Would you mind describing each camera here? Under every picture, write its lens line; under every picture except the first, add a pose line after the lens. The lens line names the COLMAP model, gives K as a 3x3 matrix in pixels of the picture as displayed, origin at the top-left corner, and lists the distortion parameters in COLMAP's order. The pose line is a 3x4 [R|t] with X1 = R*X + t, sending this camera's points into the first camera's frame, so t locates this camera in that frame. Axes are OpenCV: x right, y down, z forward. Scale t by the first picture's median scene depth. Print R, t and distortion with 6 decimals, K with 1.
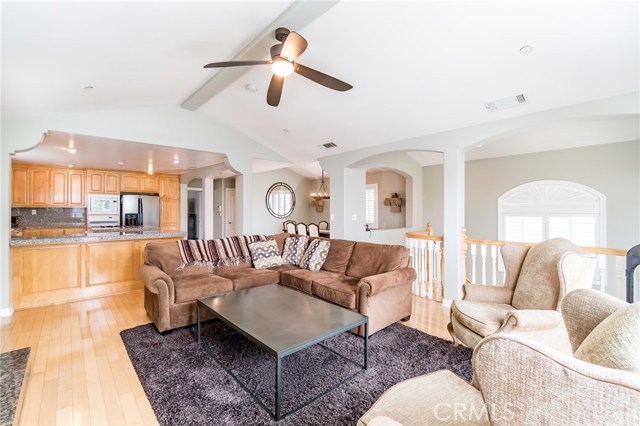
lens RADIAL K [[282.5, 0, 323.8], [0, 282.5, 209.9], [0, 0, 1]] dist [0.018690, 0.000163]
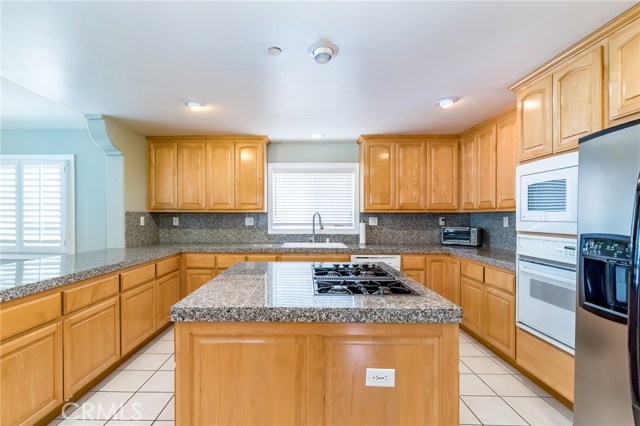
lens RADIAL K [[282.5, 0, 313.5], [0, 282.5, 218.5], [0, 0, 1]] dist [0.018690, 0.000163]
pose [[-0.677848, -0.002355, -0.735198, -0.424499], [-0.004806, 0.999988, 0.001229, 0.002714], [0.735186, 0.004367, -0.677851, 1.017576]]
